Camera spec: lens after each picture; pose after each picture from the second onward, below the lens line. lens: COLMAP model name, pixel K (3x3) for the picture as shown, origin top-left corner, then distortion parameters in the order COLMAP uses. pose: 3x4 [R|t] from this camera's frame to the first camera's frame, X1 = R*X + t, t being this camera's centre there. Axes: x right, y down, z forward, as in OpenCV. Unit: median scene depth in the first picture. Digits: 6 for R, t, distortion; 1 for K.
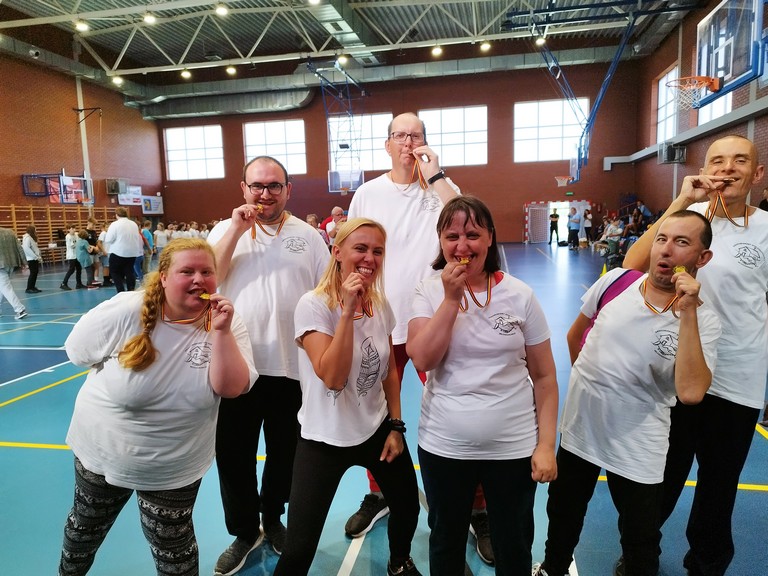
lens RADIAL K [[561.0, 0, 380.5], [0, 561.0, 286.7], [0, 0, 1]] dist [0.012907, -0.007593]
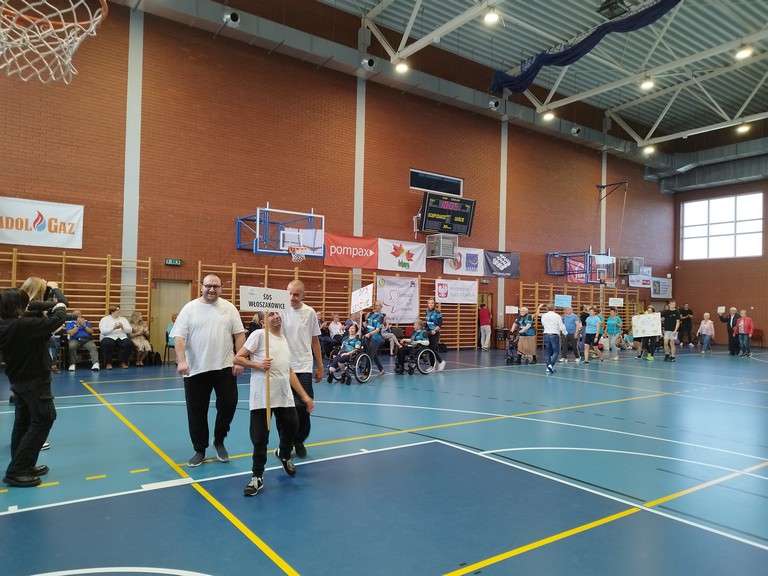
lens RADIAL K [[561.0, 0, 383.1], [0, 561.0, 289.5], [0, 0, 1]] dist [0.012907, -0.007593]
pose [[0.727775, 0.031805, -0.685078, -0.165166], [-0.129229, 0.987389, -0.091444, -0.009664], [0.673530, 0.155082, 0.722708, 0.105005]]
